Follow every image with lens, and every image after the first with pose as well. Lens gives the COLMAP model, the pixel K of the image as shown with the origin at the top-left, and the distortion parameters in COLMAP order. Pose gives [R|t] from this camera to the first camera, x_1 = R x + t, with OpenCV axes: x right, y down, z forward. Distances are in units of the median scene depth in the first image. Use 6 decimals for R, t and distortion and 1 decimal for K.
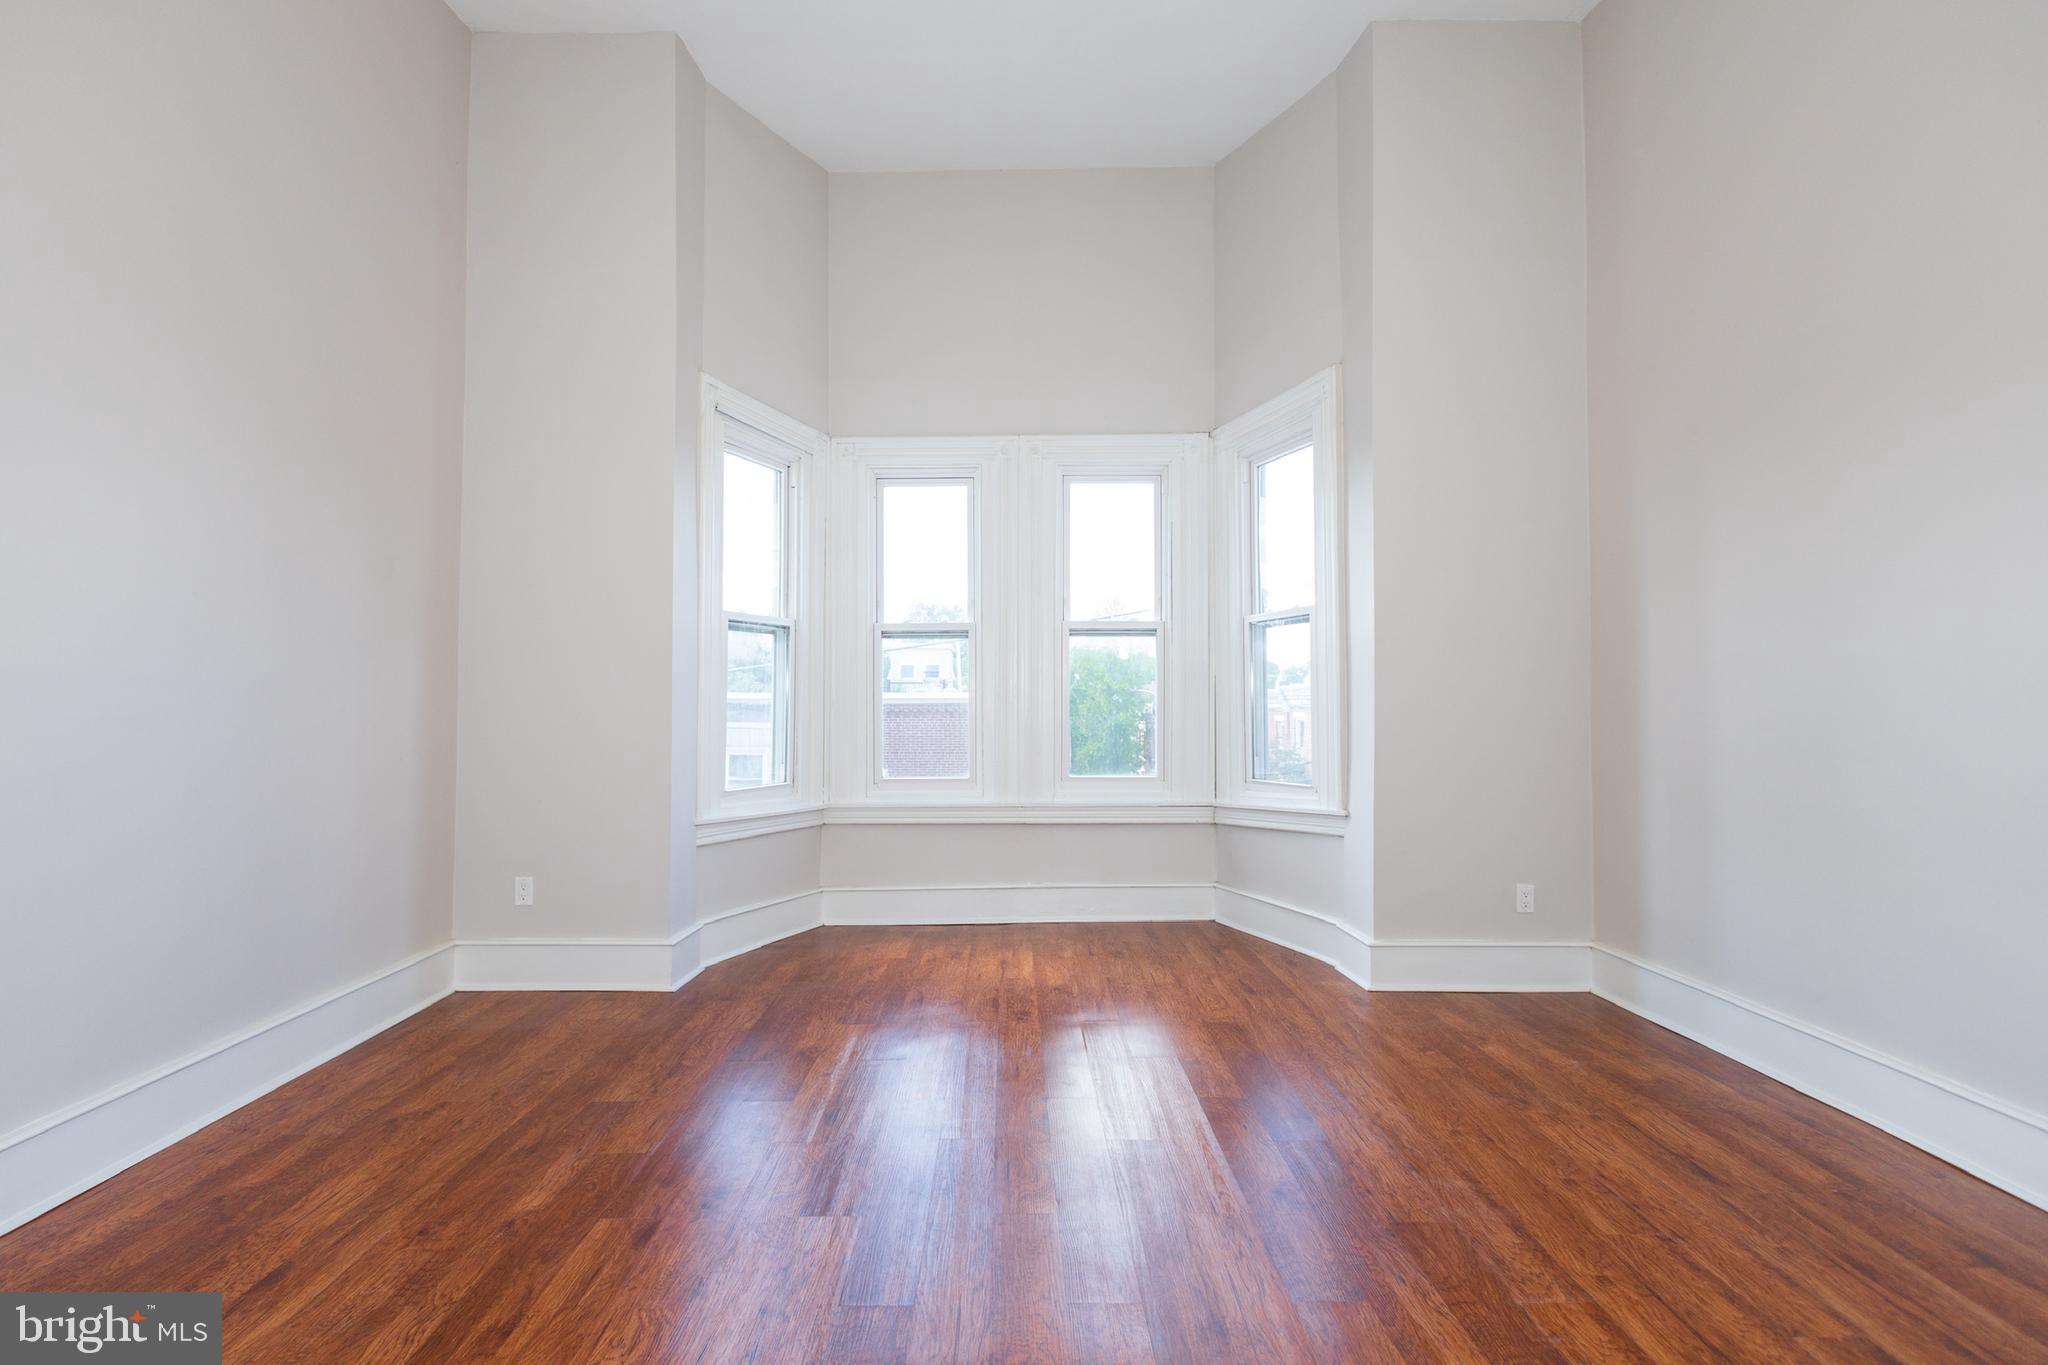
lens RADIAL K [[935.4, 0, 1014.8], [0, 935.4, 683.1], [0, 0, 1]] dist [0.014562, -0.004766]
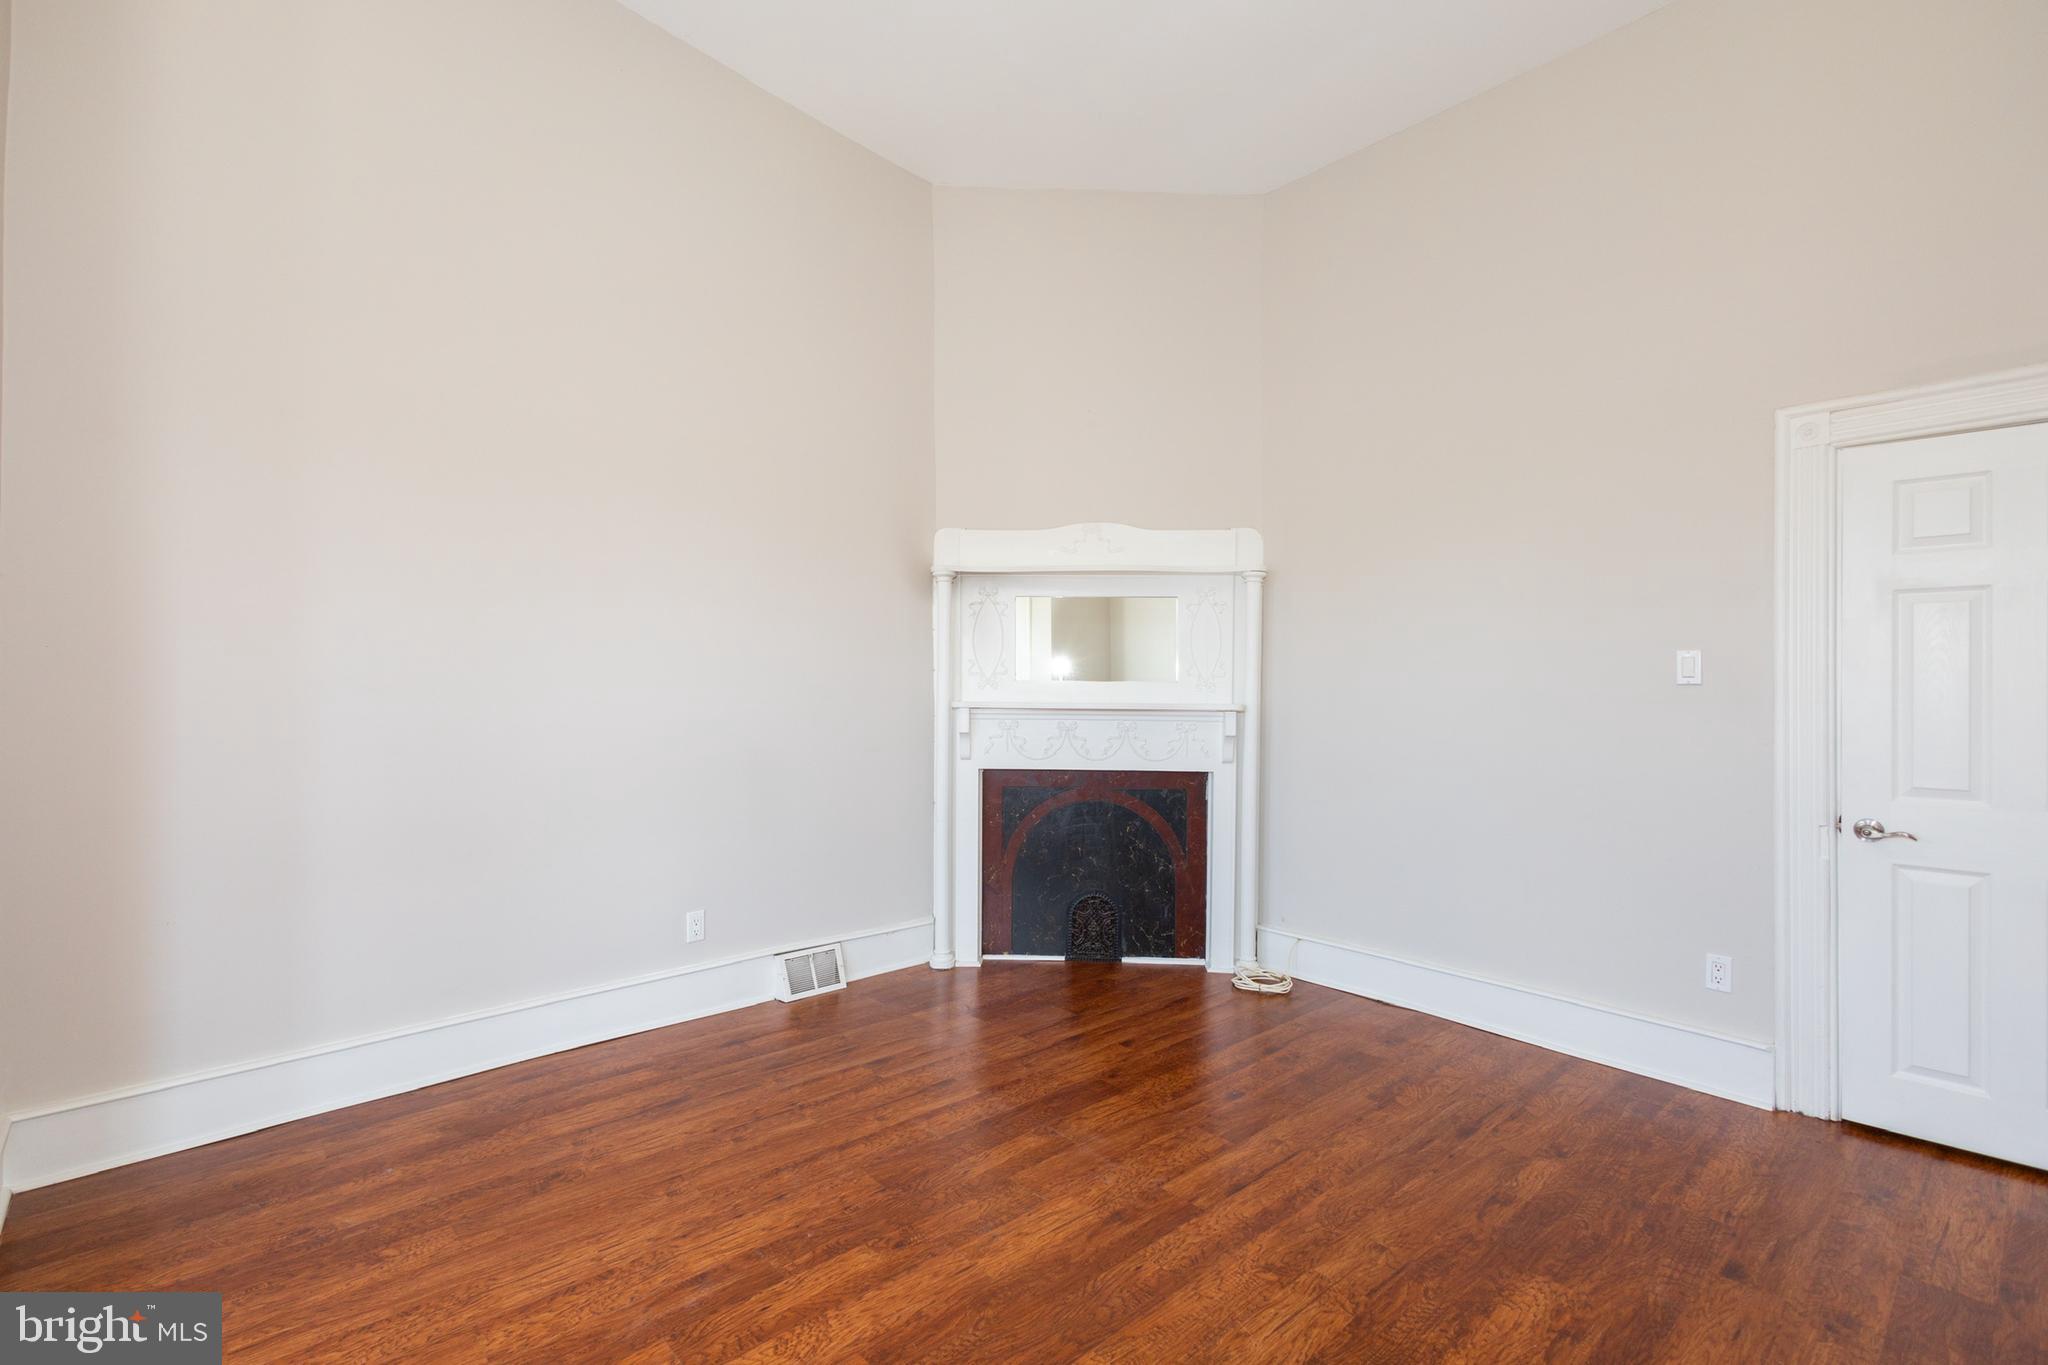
lens RADIAL K [[936.7, 0, 1012.7], [0, 936.7, 679.5], [0, 0, 1]] dist [0.014848, -0.004767]
pose [[-0.661861, 0.000383, 0.749626, -0.425744], [-0.016744, 0.999743, -0.015295, -0.027283], [-0.749439, -0.022675, -0.661685, 1.257893]]
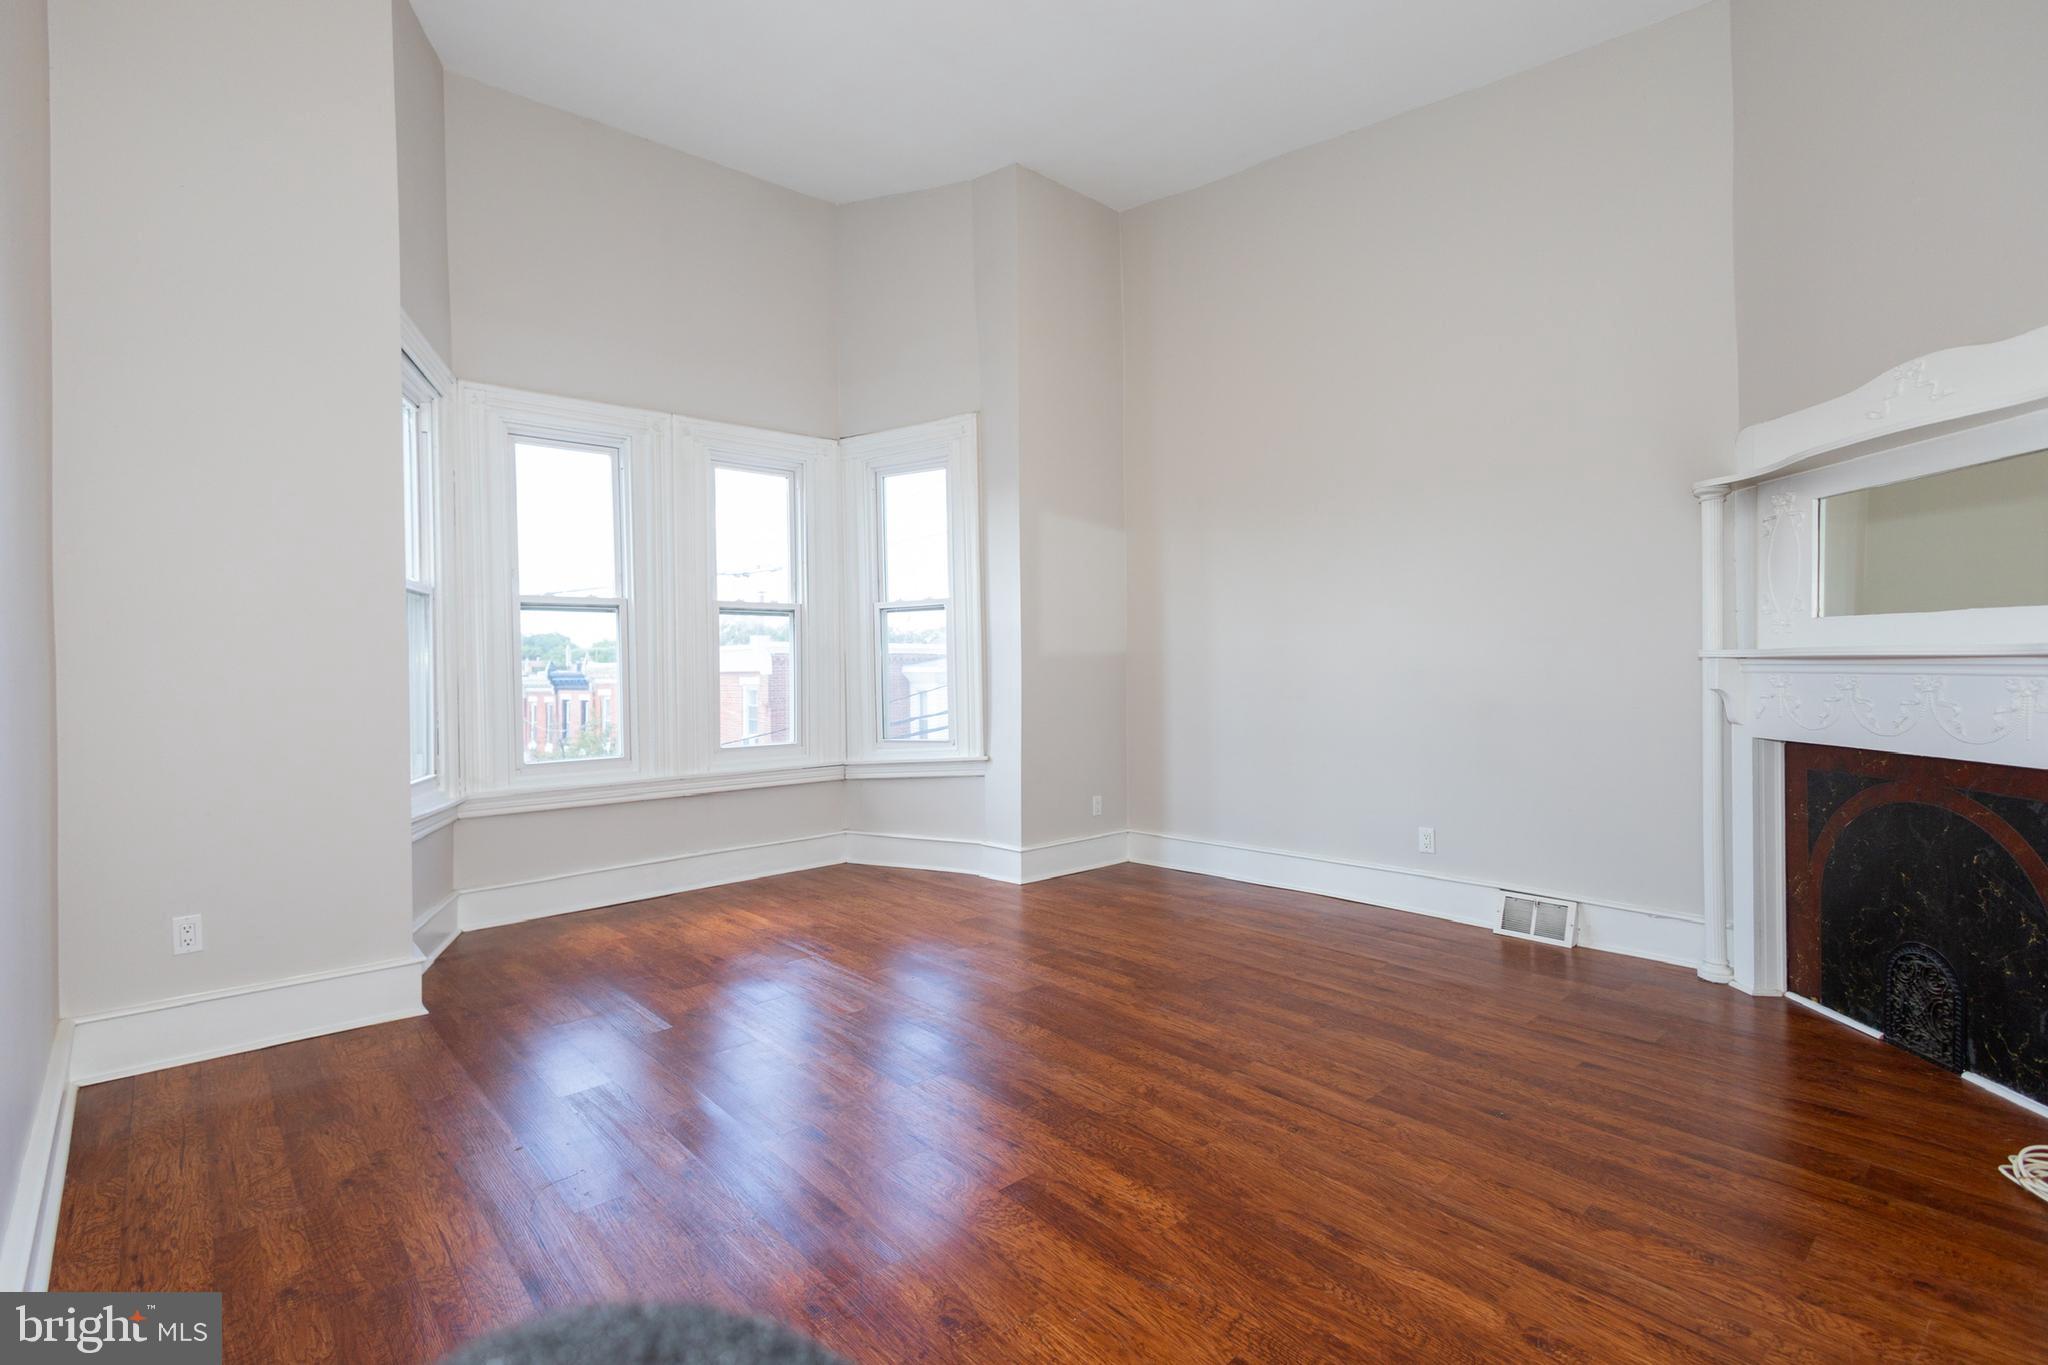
lens RADIAL K [[936.7, 0, 1012.7], [0, 936.7, 679.5], [0, 0, 1]] dist [0.014848, -0.004767]
pose [[0.752460, -0.016607, 0.658429, -0.715419], [-0.000010, 0.999682, 0.025226, -0.006343], [-0.658638, -0.018988, 0.752220, -0.019398]]
